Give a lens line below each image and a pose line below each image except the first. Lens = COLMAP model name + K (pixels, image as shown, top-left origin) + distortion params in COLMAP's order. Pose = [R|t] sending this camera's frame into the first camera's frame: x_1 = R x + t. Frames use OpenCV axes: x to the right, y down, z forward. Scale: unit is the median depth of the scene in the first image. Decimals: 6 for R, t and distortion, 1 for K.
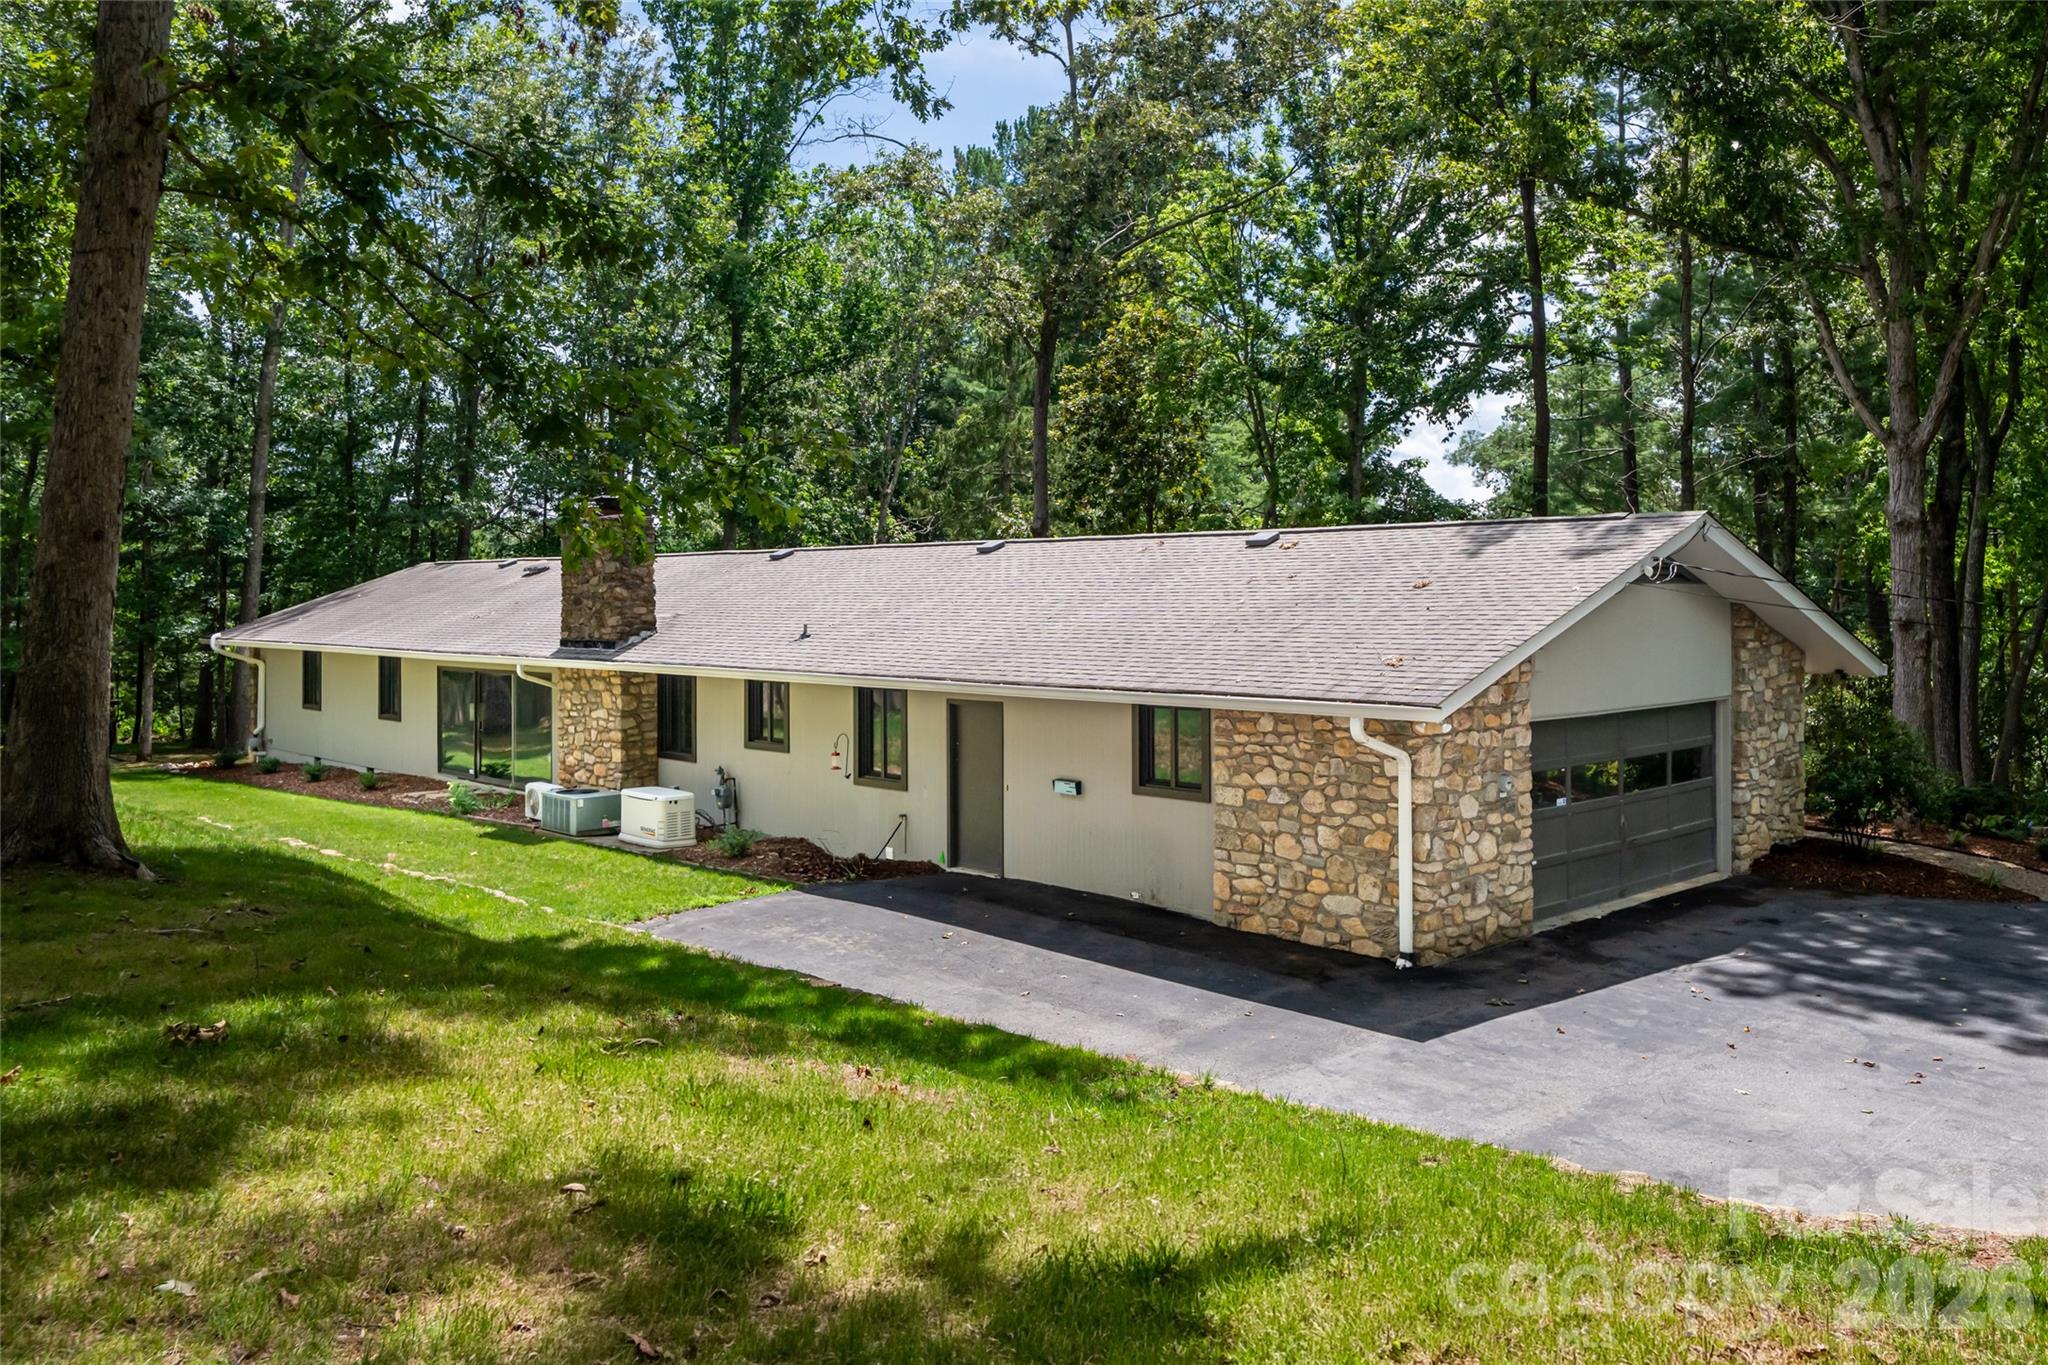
lens RADIAL K [[1541.8, 0, 1024.0], [0, 1541.8, 684.5], [0, 0, 1]] dist [-0.001527, -0.003780]
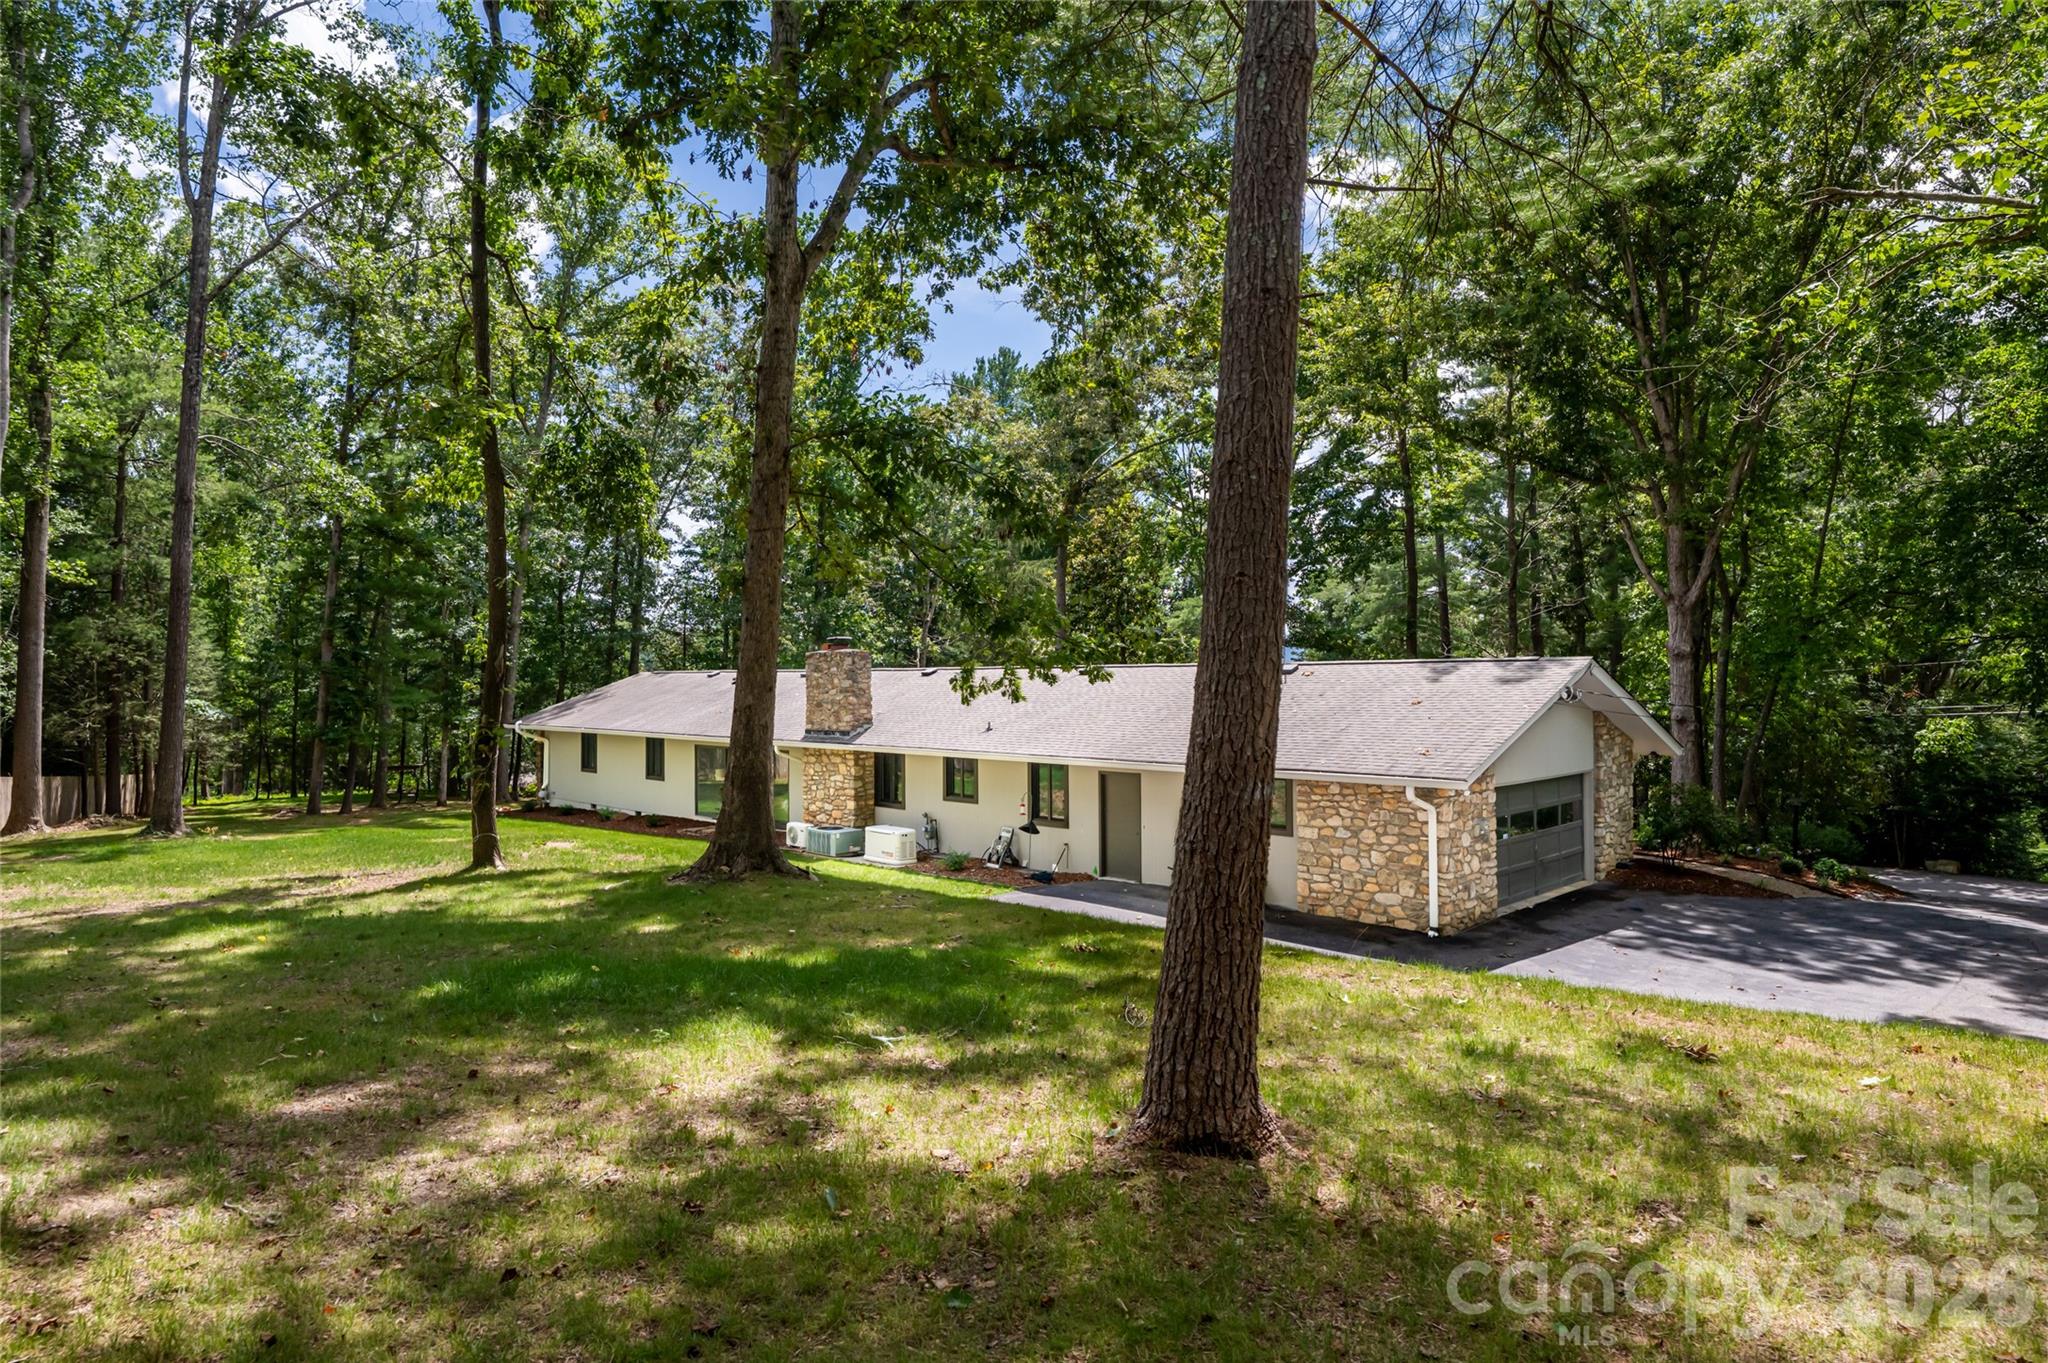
lens RADIAL K [[1106.4, 0, 962.6], [0, 1106.4, 741.7], [0, 0, 1]] dist [0.000247, 0.001087]
pose [[0.999996, 0.000371, -0.002899, -0.188395], [-0.000389, 0.999982, -0.005961, -0.013965], [0.002896, 0.005962, 0.999978, -0.144250]]
